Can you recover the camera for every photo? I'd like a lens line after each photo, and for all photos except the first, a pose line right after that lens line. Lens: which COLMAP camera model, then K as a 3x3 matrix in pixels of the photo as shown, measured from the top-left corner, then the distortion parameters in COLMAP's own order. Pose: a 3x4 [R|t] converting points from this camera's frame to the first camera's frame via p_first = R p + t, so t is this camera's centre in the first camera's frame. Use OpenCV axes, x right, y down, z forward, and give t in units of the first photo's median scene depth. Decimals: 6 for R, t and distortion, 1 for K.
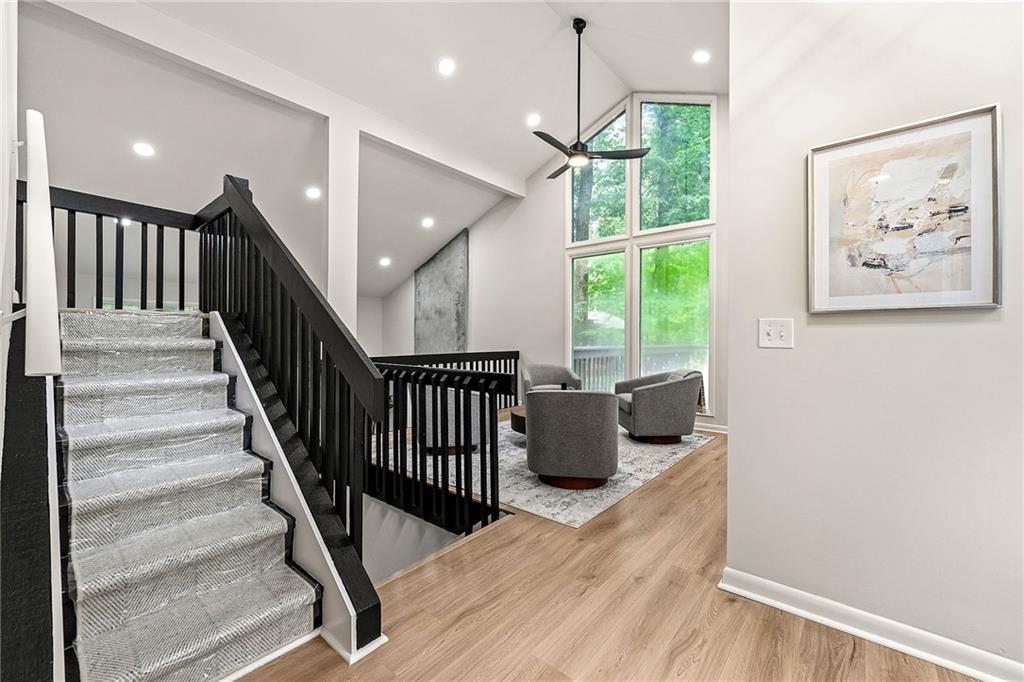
lens RADIAL K [[418.6, 0, 512.6], [0, 418.6, 338.2], [0, 0, 1]] dist [-0.002794, -0.001056]
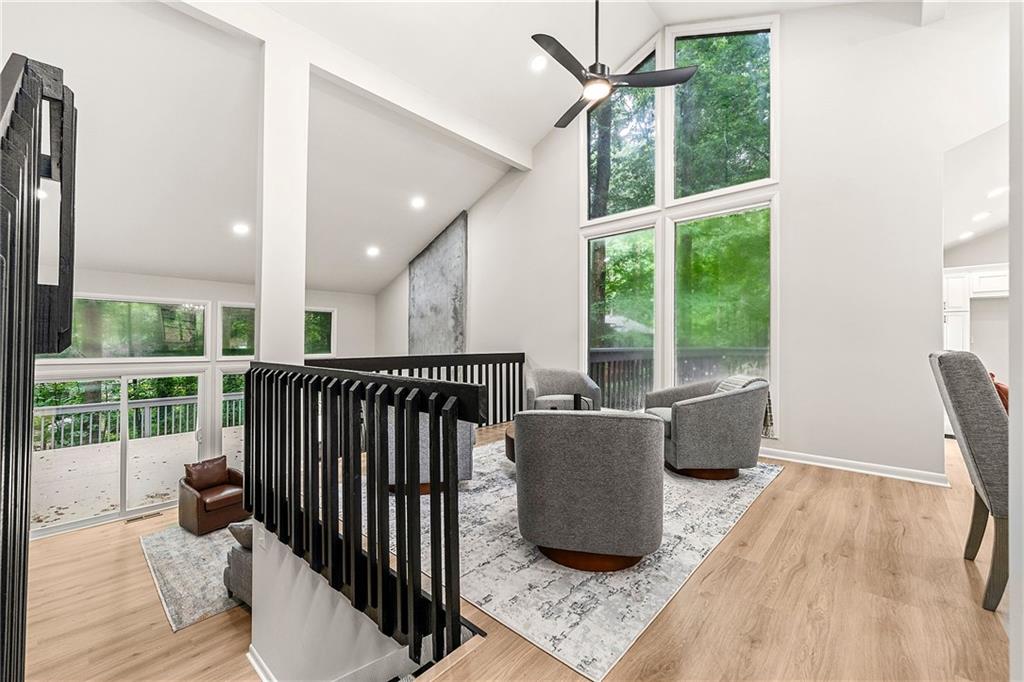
lens RADIAL K [[418.6, 0, 513.4], [0, 418.6, 340.2], [0, 0, 1]] dist [-0.002794, -0.001056]
pose [[0.999384, 0.000142, -0.035096, 0.032272], [-0.000386, 0.999976, -0.006947, 0.015598], [0.035094, 0.006957, 0.999360, 0.230681]]
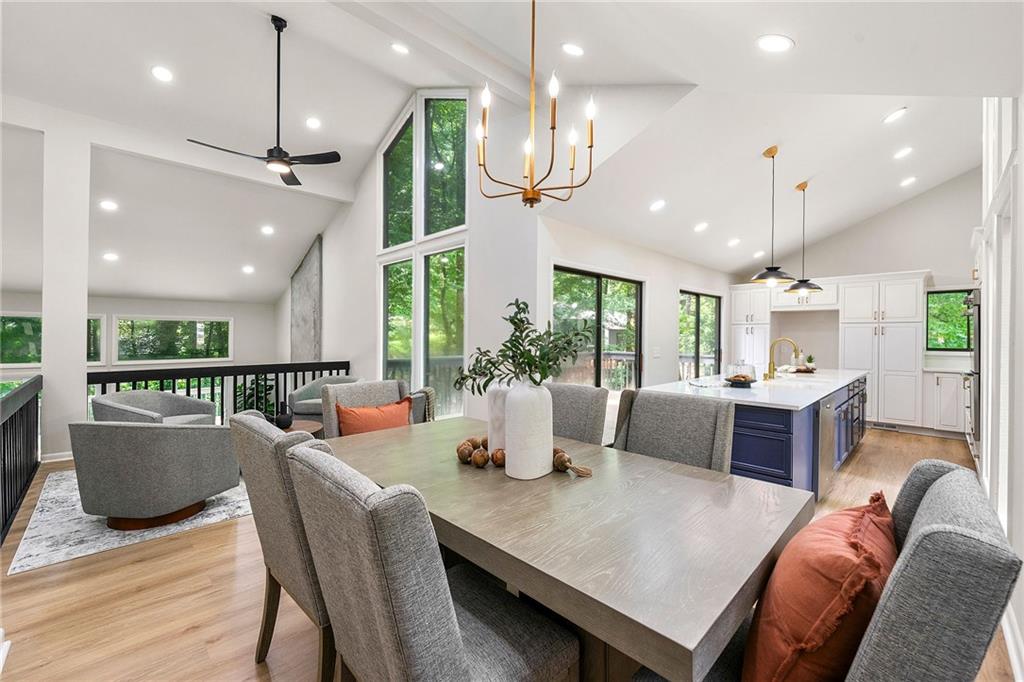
lens RADIAL K [[418.6, 0, 502.4], [0, 418.6, 339.8], [0, 0, 1]] dist [-0.002794, -0.001056]
pose [[0.996782, 0.001764, -0.080137, 0.636215], [-0.001390, 0.999988, 0.004711, -0.034562], [0.080144, -0.004585, 0.996773, 0.085195]]
